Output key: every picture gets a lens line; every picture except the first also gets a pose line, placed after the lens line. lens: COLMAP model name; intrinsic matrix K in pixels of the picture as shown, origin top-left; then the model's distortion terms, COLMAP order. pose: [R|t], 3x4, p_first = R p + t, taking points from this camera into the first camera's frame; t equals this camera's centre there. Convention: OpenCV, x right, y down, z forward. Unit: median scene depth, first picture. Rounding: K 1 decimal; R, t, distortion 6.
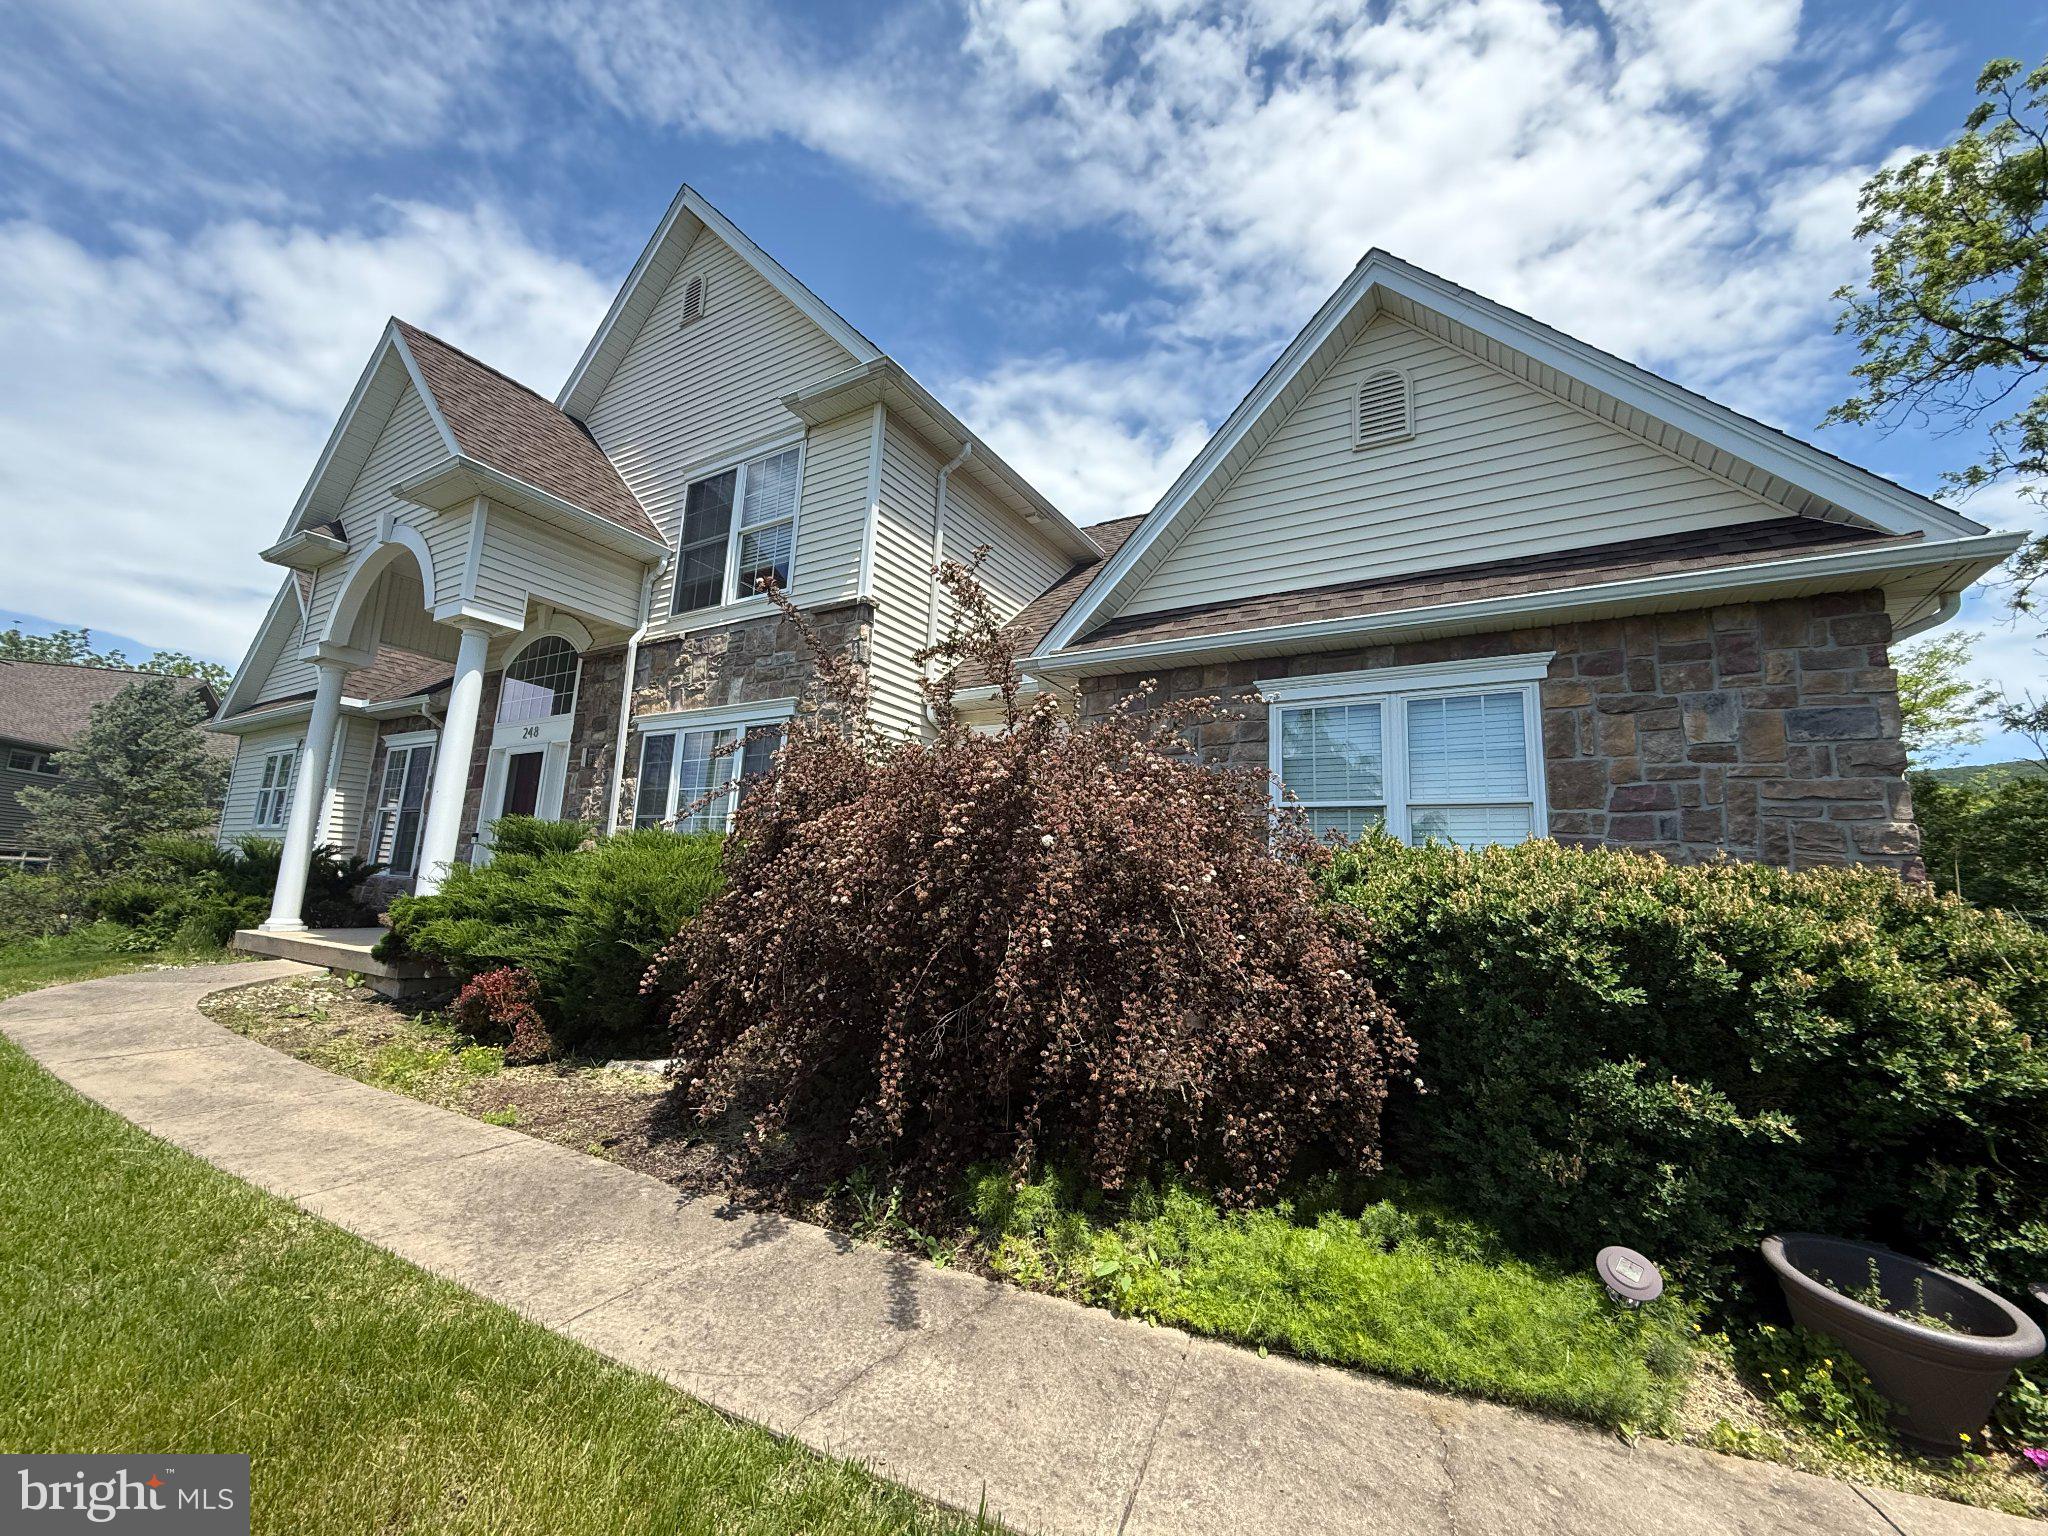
lens RADIAL K [[820.1, 0, 1025.9], [0, 820.1, 770.1], [0, 0, 1]] dist [-0.007452, 0.000474]
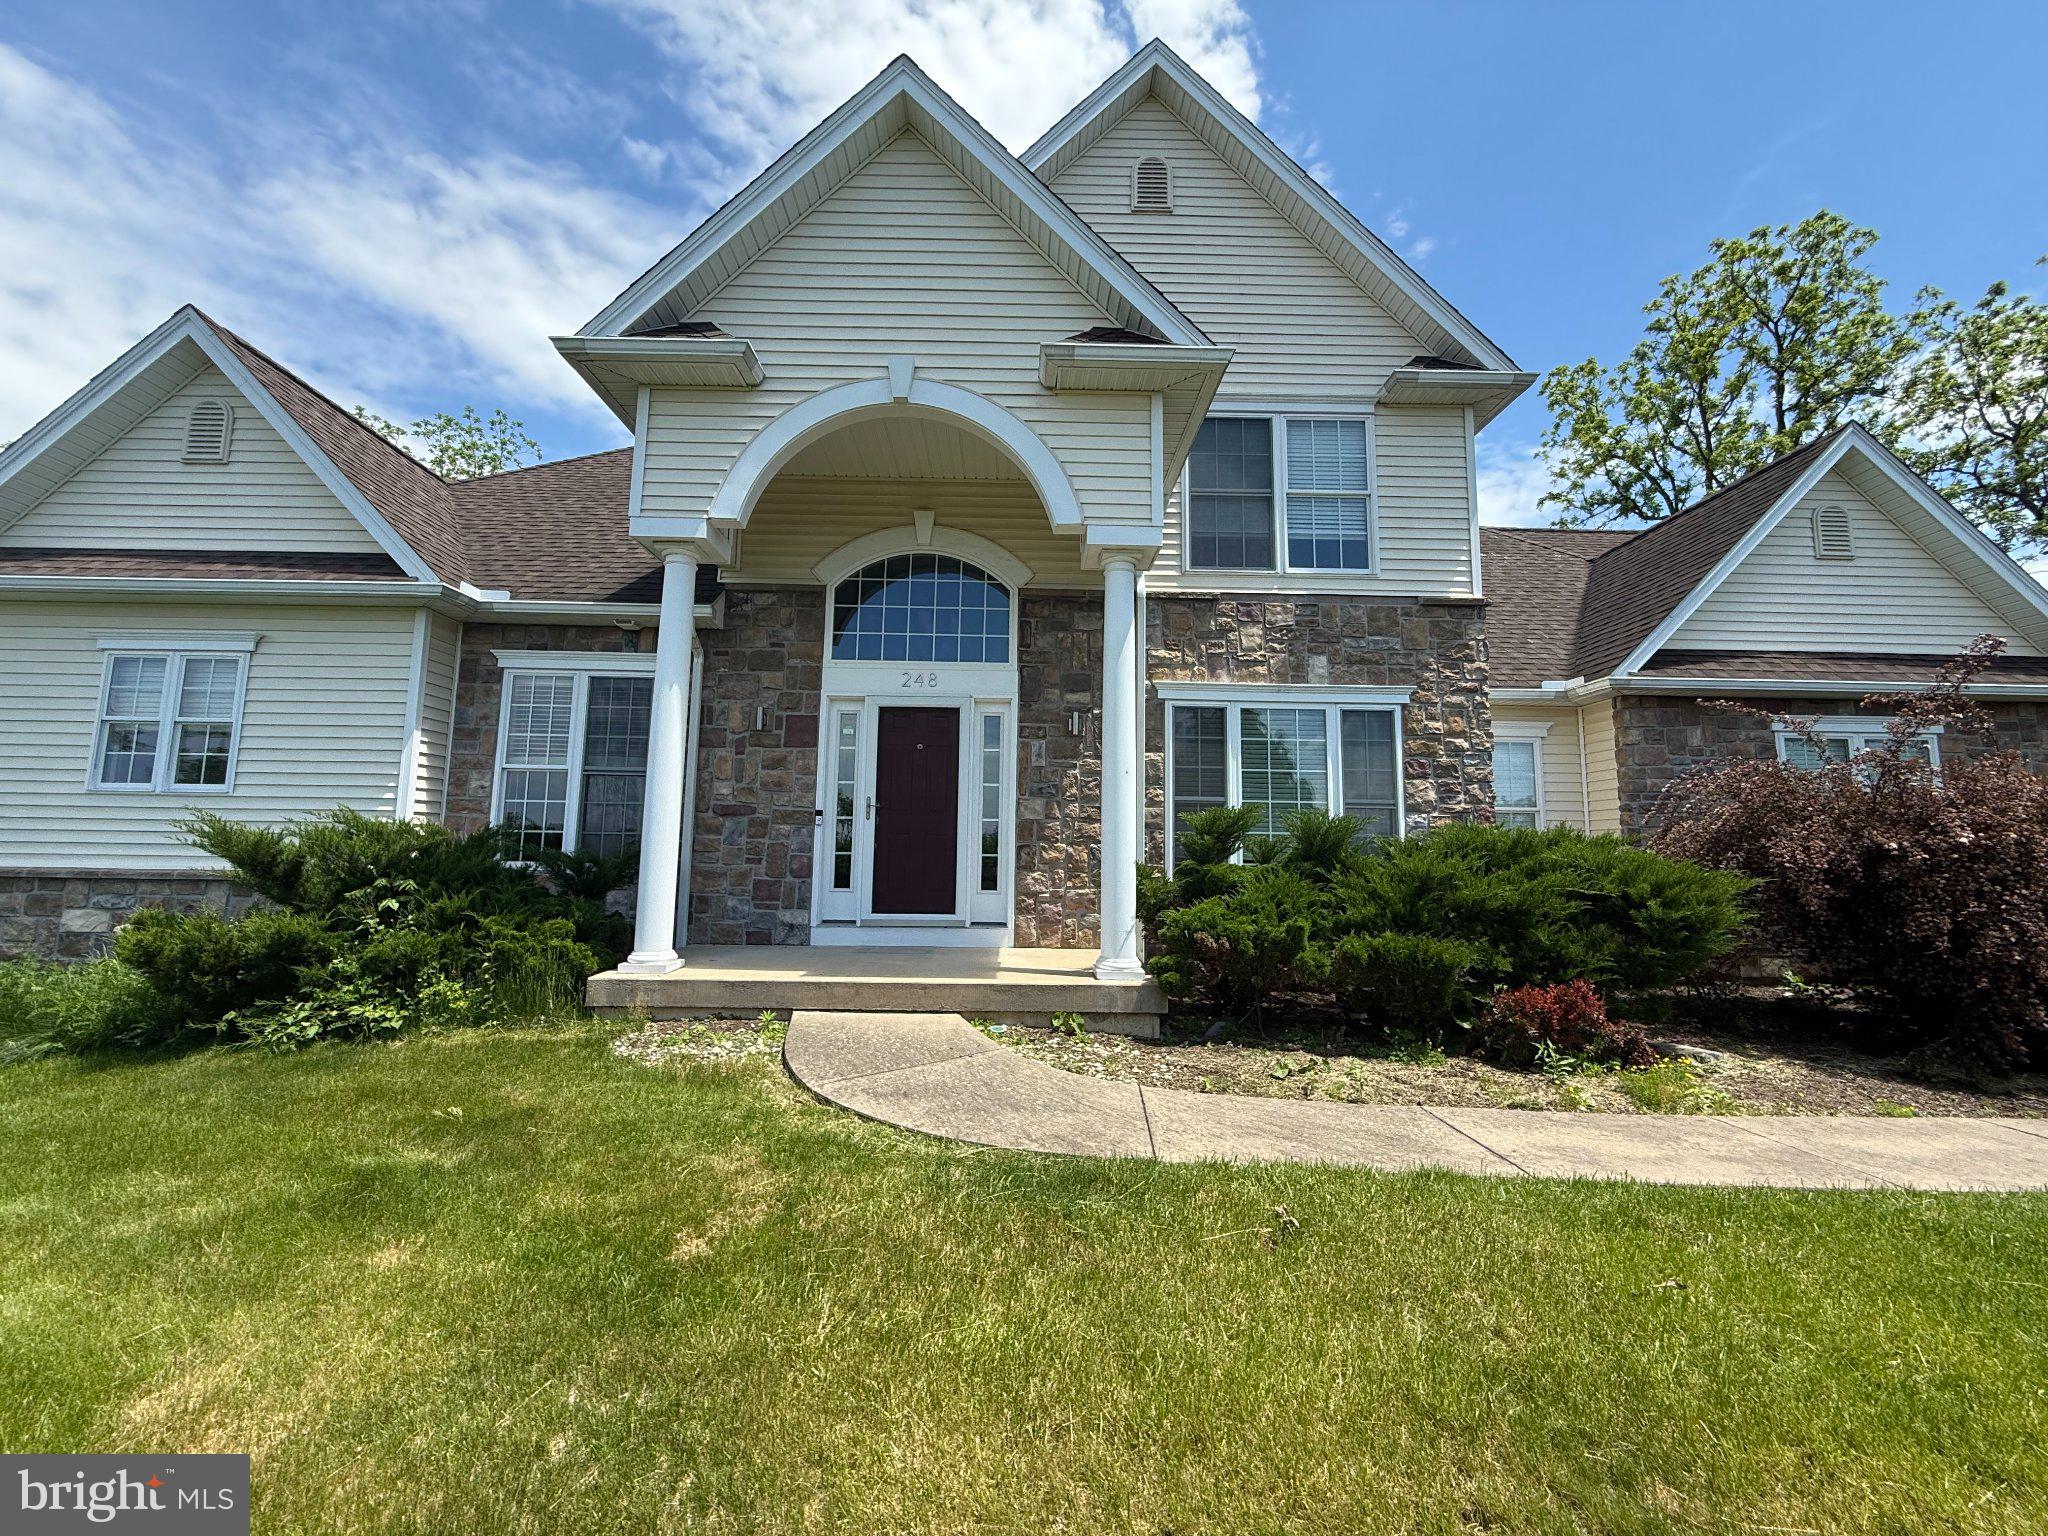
lens RADIAL K [[820.1, 0, 1056.1], [0, 820.1, 814.8], [0, 0, 1]] dist [-0.007452, 0.000474]
pose [[0.843361, -0.013171, 0.537186, -1.072206], [-0.057363, 0.991780, 0.114374, -0.019054], [-0.534277, -0.127273, 0.835673, 0.322540]]
